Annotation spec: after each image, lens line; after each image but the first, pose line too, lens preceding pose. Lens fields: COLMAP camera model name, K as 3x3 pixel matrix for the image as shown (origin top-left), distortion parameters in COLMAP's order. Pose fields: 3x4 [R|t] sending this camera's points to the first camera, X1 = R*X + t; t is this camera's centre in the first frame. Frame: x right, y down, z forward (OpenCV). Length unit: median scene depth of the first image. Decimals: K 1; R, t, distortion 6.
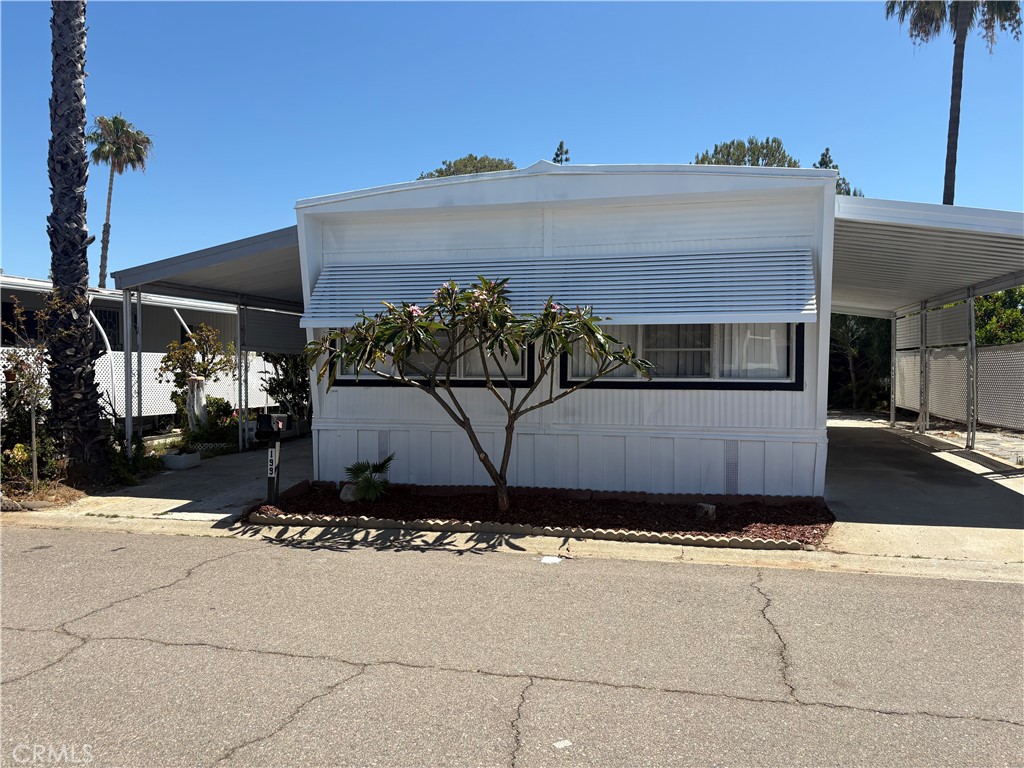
lens RADIAL K [[776.1, 0, 513.1], [0, 776.1, 380.7], [0, 0, 1]] dist [0.024775, 0.002237]
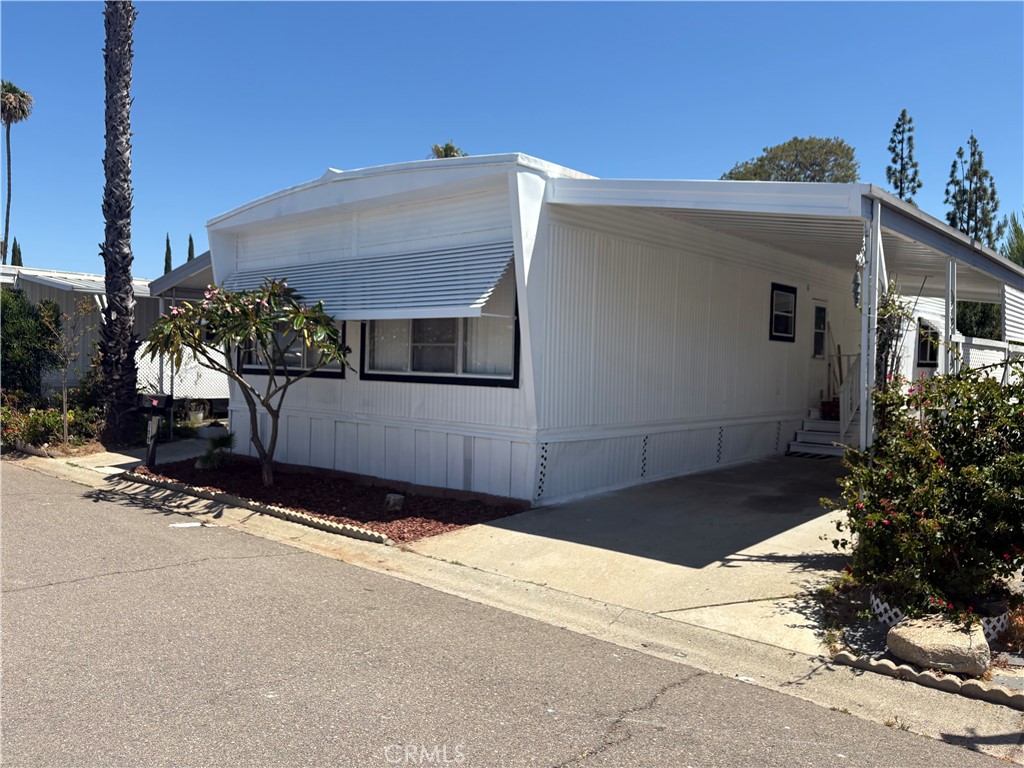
lens RADIAL K [[776.1, 0, 510.5], [0, 776.1, 386.5], [0, 0, 1]] dist [0.024775, 0.002237]
pose [[0.888240, 0.030312, -0.458379, 0.758878], [-0.025505, 0.999536, 0.016675, -0.004438], [0.458671, -0.003120, 0.888600, 0.145759]]
